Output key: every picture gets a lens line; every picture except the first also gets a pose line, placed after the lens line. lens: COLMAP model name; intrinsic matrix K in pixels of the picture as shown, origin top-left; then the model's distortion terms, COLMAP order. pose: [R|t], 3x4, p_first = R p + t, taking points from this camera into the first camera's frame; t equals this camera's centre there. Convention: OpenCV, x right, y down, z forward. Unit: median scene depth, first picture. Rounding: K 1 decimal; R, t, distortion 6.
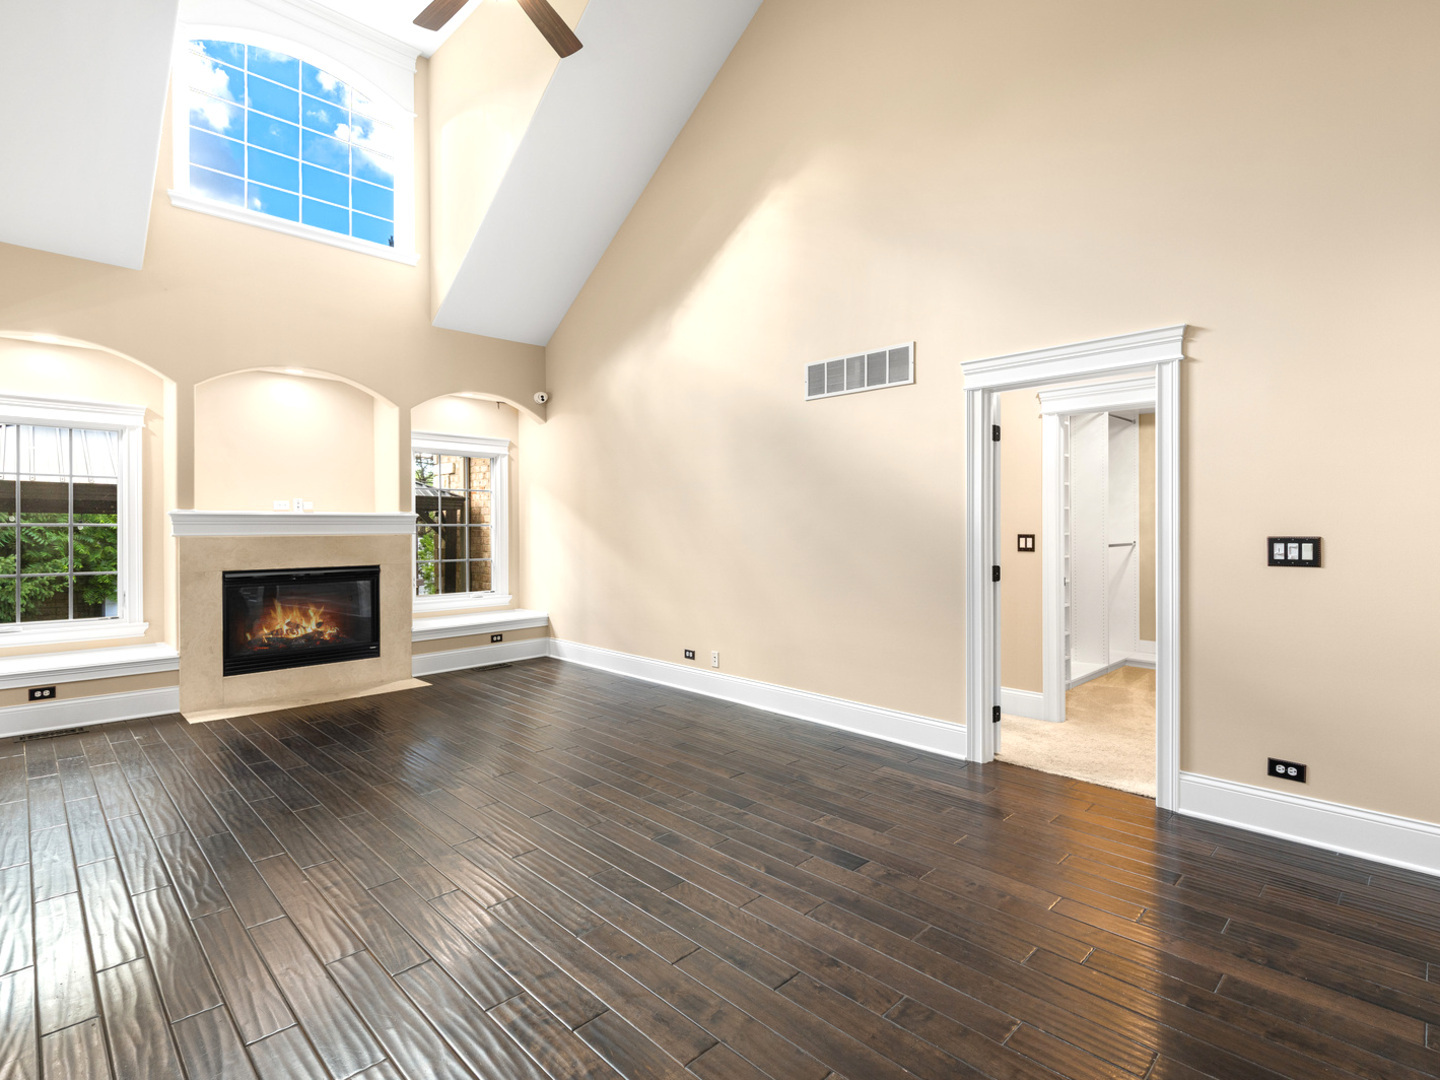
lens RADIAL K [[707.8, 0, 709.0], [0, 707.8, 524.8], [0, 0, 1]] dist [0.022457, -0.007646]
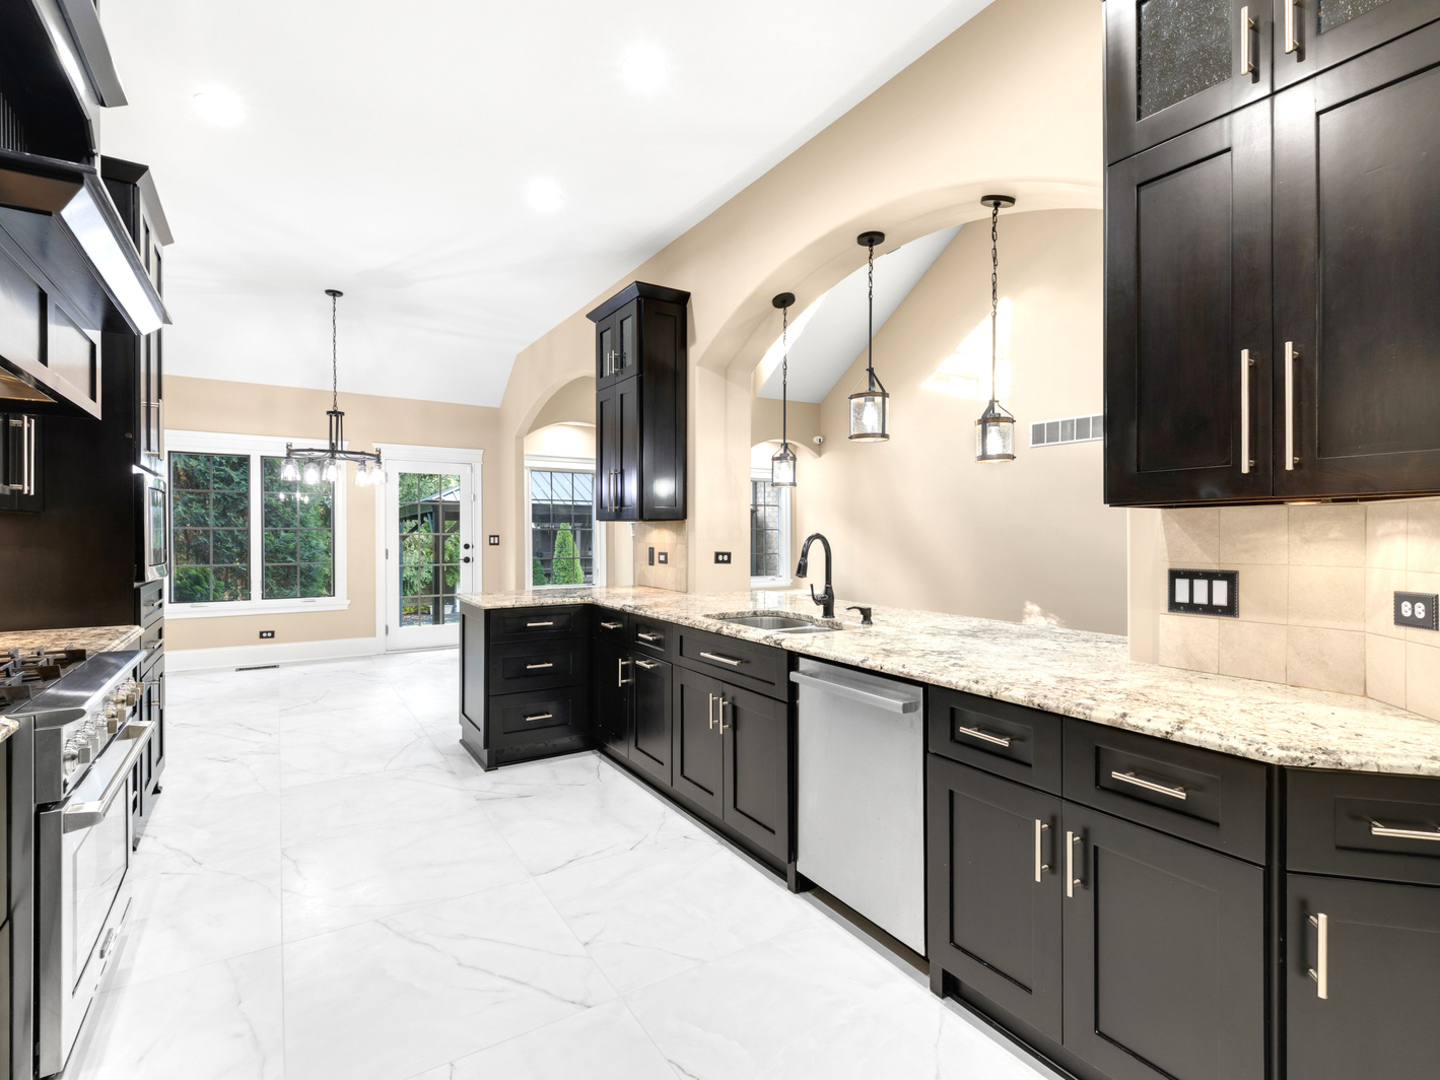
lens RADIAL K [[707.8, 0, 714.1], [0, 707.8, 535.3], [0, 0, 1]] dist [0.022457, -0.007646]
pose [[0.979134, -0.001432, -0.203211, -0.217557], [0.004901, 0.999851, 0.016567, -0.017539], [0.203157, -0.017218, 0.978995, -0.627034]]
